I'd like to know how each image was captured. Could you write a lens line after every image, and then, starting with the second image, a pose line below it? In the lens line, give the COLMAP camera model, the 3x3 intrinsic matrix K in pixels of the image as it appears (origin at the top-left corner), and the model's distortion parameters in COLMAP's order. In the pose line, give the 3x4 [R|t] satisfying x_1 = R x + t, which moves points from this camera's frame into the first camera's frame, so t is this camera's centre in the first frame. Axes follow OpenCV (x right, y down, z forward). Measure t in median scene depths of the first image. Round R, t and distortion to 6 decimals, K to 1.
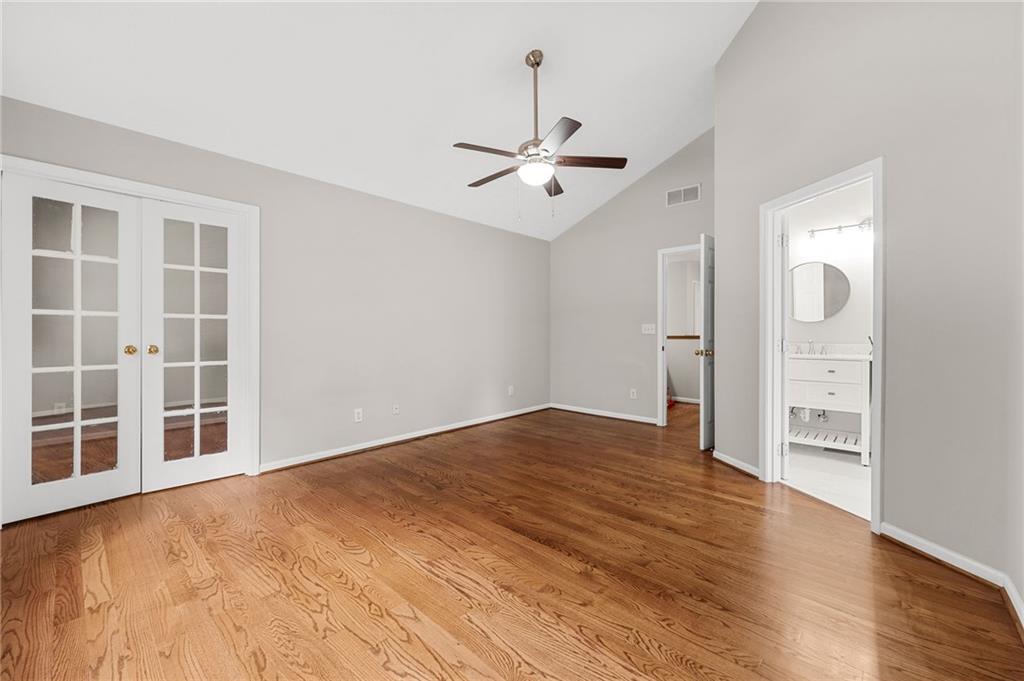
lens RADIAL K [[415.6, 0, 512.9], [0, 415.6, 334.8], [0, 0, 1]] dist [-0.000441, 0.000194]
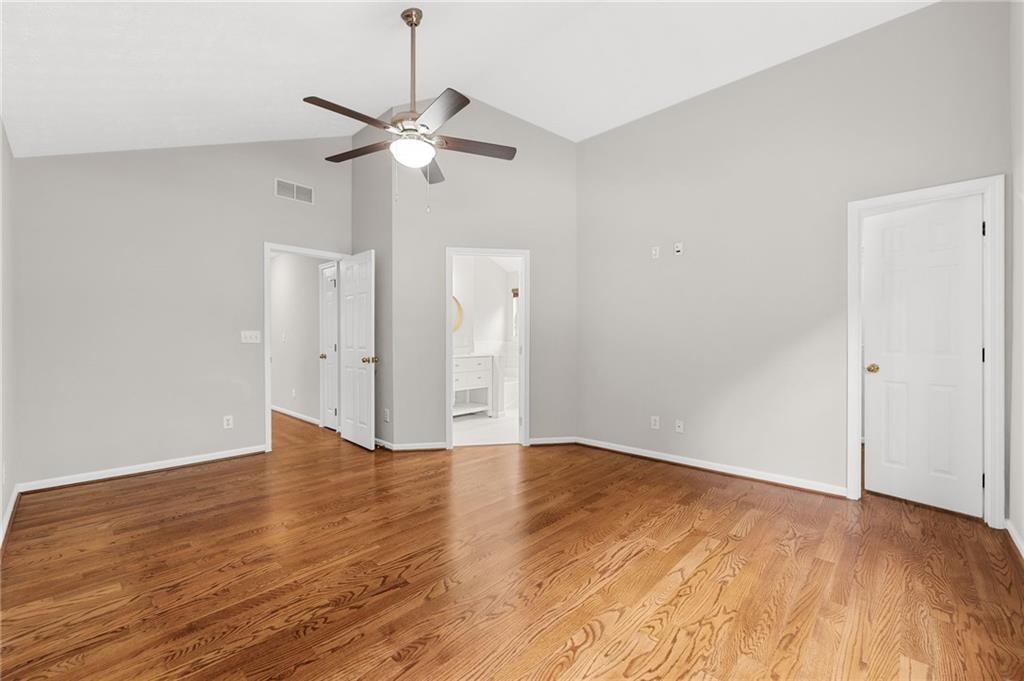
lens RADIAL K [[415.6, 0, 516.9], [0, 415.6, 344.5], [0, 0, 1]] dist [-0.000441, 0.000194]
pose [[0.006972, -0.011771, 0.999906, -1.132569], [0.006323, 0.999911, 0.011727, -0.013555], [-0.999956, 0.006240, 0.007045, 1.130264]]
